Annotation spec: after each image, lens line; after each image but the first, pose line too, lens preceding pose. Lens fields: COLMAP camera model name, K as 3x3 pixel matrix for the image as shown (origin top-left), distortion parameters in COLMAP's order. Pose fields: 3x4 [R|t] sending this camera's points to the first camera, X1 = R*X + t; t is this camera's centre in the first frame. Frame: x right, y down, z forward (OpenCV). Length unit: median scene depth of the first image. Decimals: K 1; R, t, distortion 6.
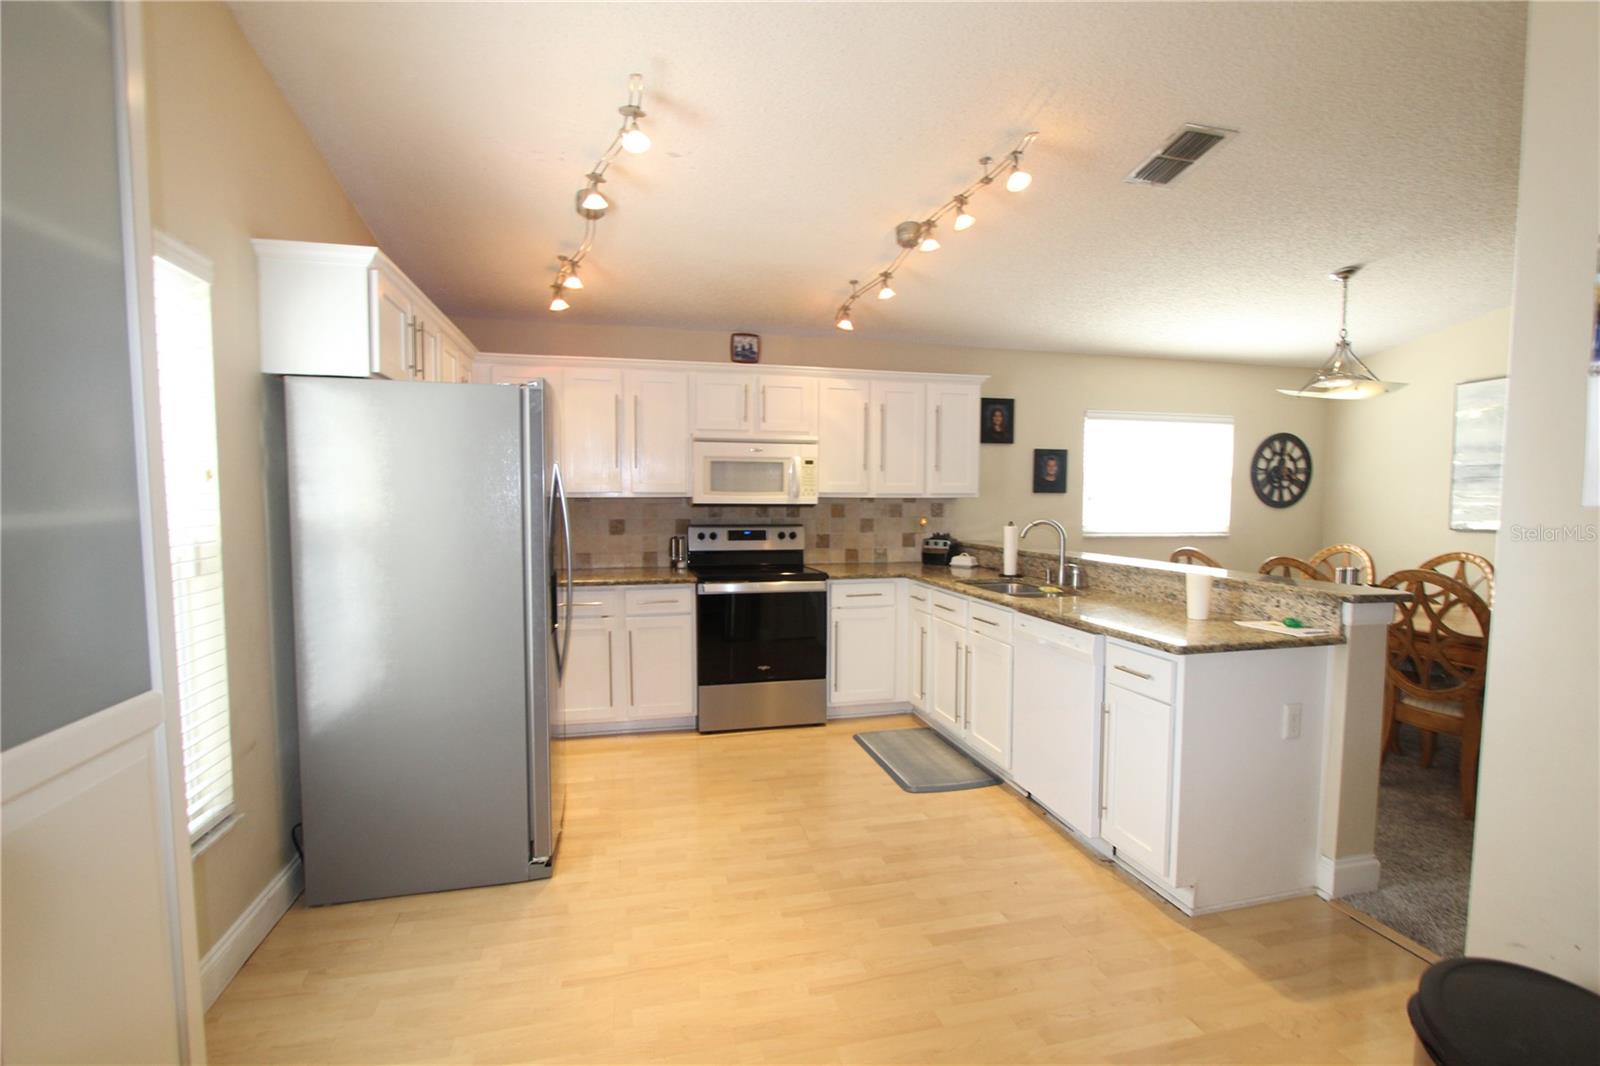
lens RADIAL K [[741.1, 0, 800.8], [0, 741.1, 535.9], [0, 0, 1]] dist [-0.016293, 0.001395]
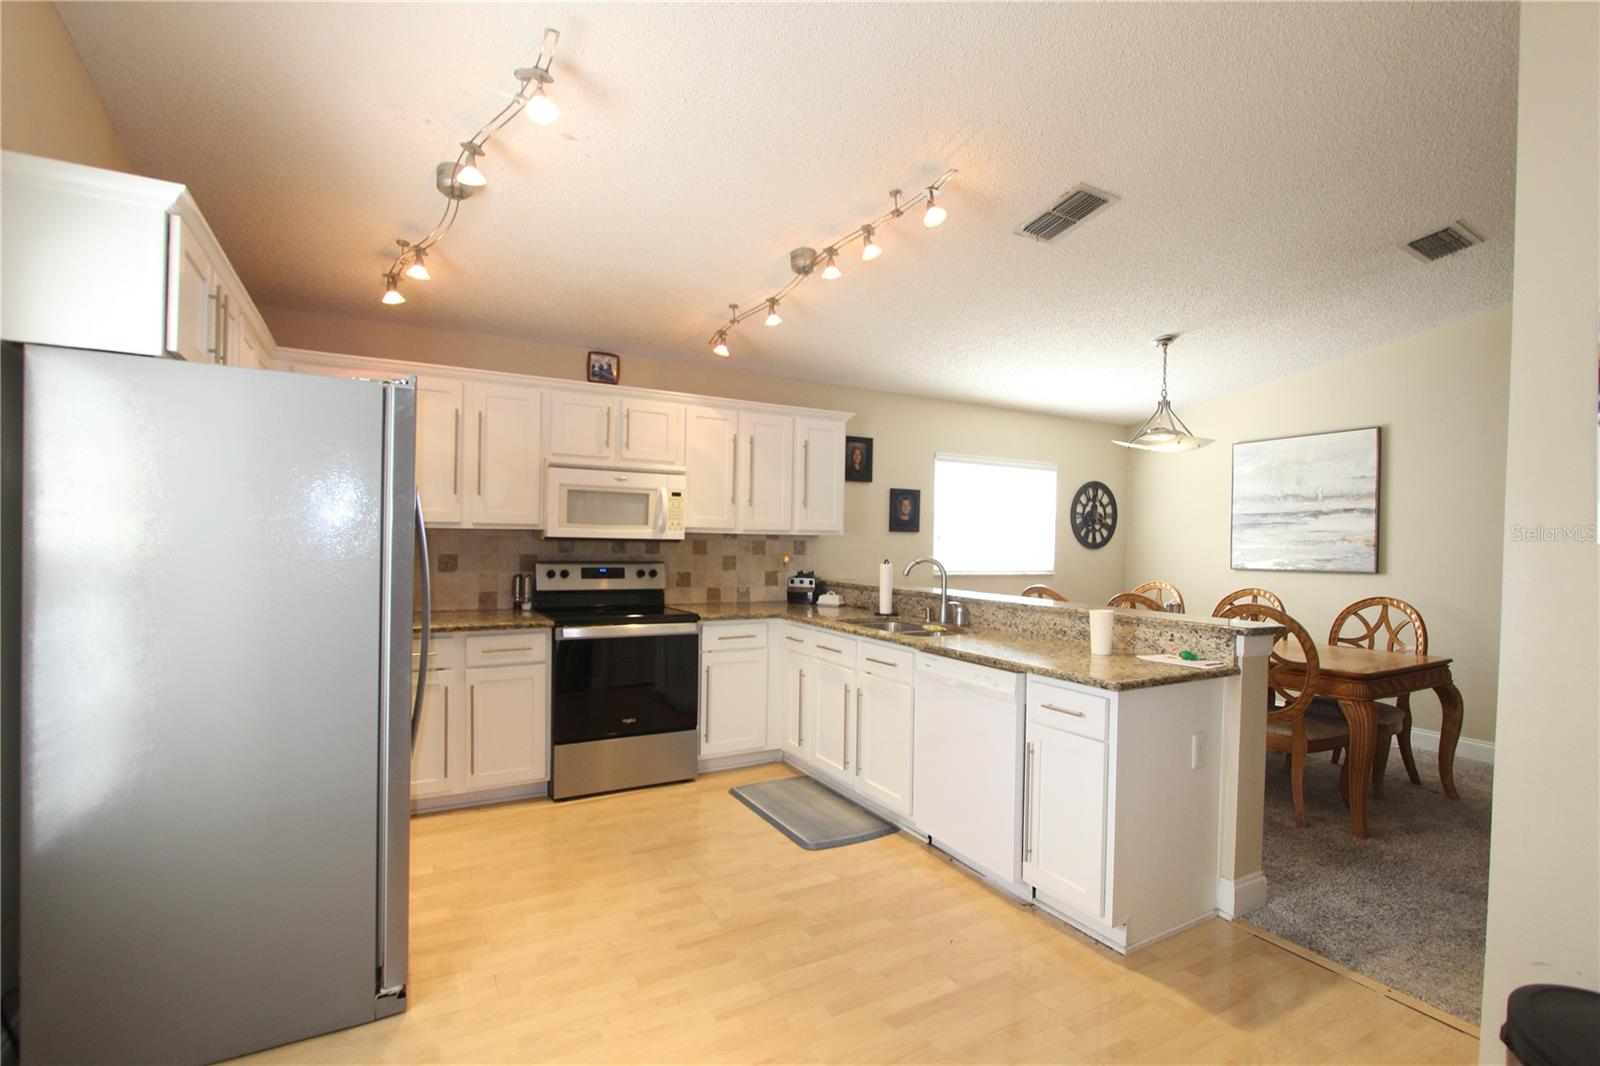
lens RADIAL K [[741.1, 0, 801.5], [0, 741.1, 539.0], [0, 0, 1]] dist [-0.016293, 0.001395]
pose [[0.962515, 0.013839, 0.270877, -0.123223], [-0.000777, 0.998834, -0.048269, 0.001593], [-0.271229, 0.046249, 0.961403, 0.096330]]
